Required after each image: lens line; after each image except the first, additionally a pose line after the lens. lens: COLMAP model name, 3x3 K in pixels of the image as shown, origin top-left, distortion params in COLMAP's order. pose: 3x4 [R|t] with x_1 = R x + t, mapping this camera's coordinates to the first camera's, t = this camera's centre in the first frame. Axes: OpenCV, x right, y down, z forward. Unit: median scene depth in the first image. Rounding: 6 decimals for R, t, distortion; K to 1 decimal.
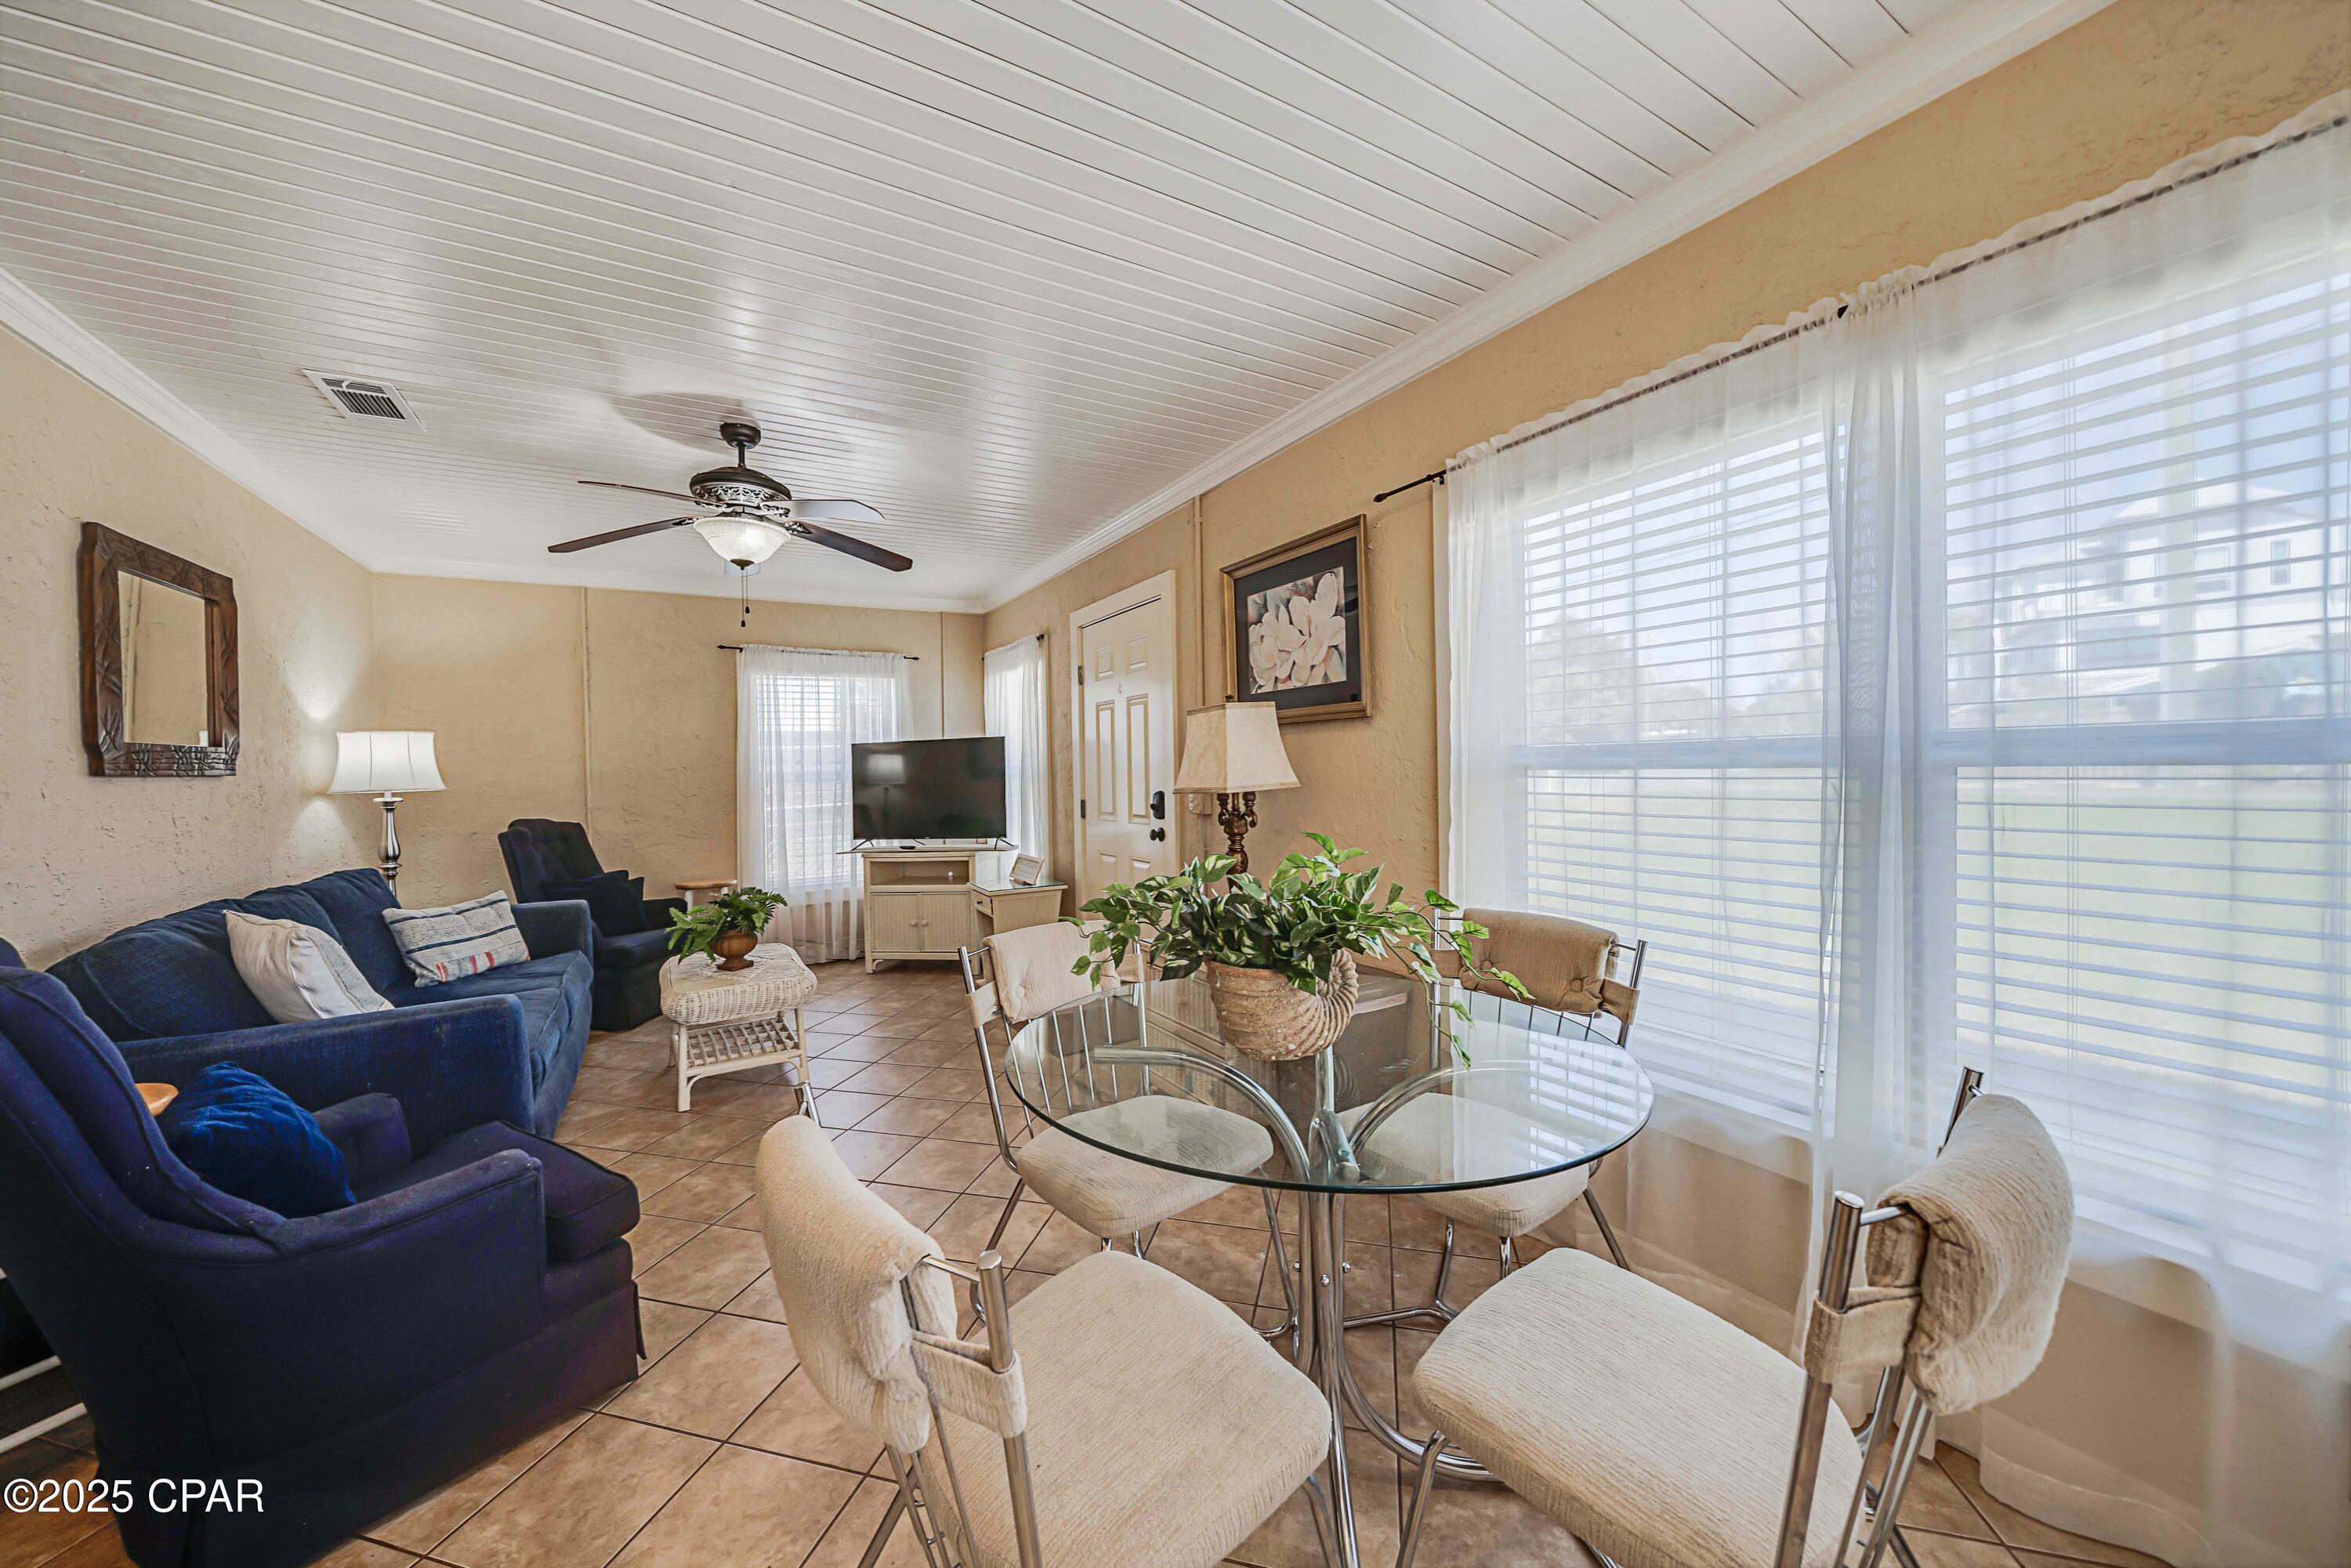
lens RADIAL K [[823.5, 0, 1175.2], [0, 823.5, 801.0], [0, 0, 1]] dist [-0.003962, 0.000082]
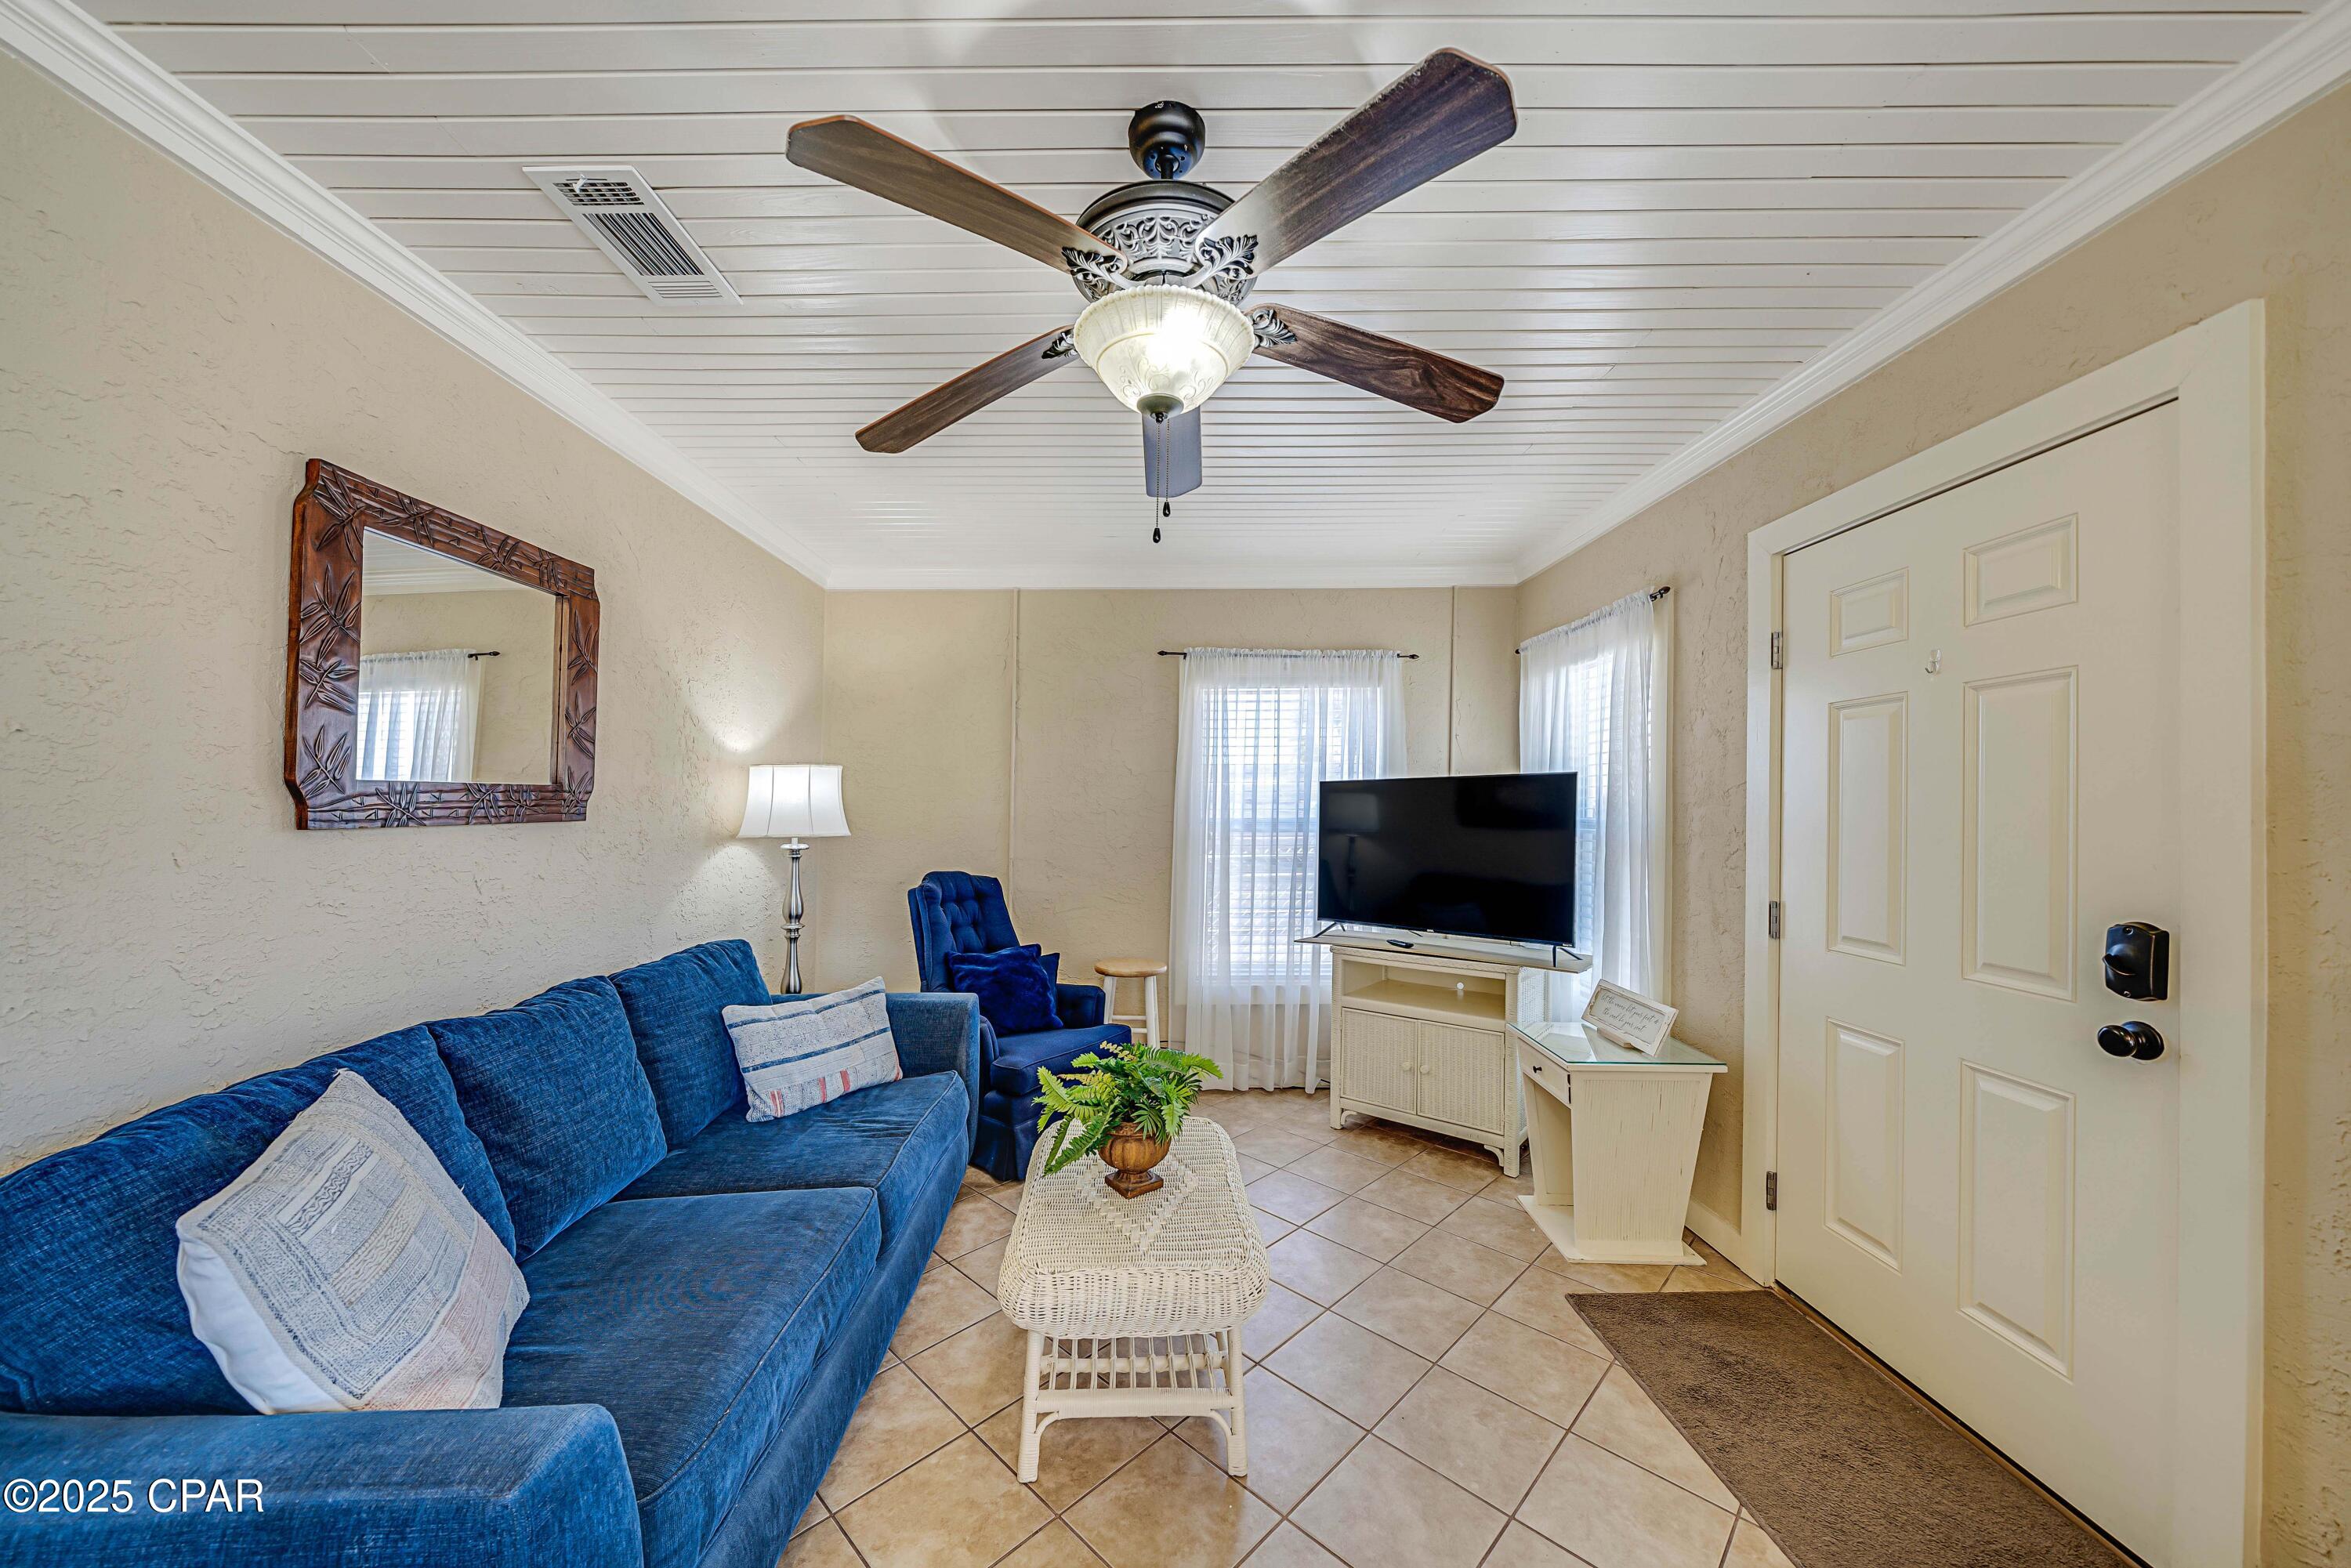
lens RADIAL K [[806.2, 0, 1167.2], [0, 806.2, 779.7], [0, 0, 1]] dist [-0.004723, 0.000241]
pose [[0.863164, 0.008800, -0.504847, -0.239606], [-0.041796, 0.997662, -0.054071, -0.043382], [0.503191, 0.067773, 0.861514, 0.517686]]
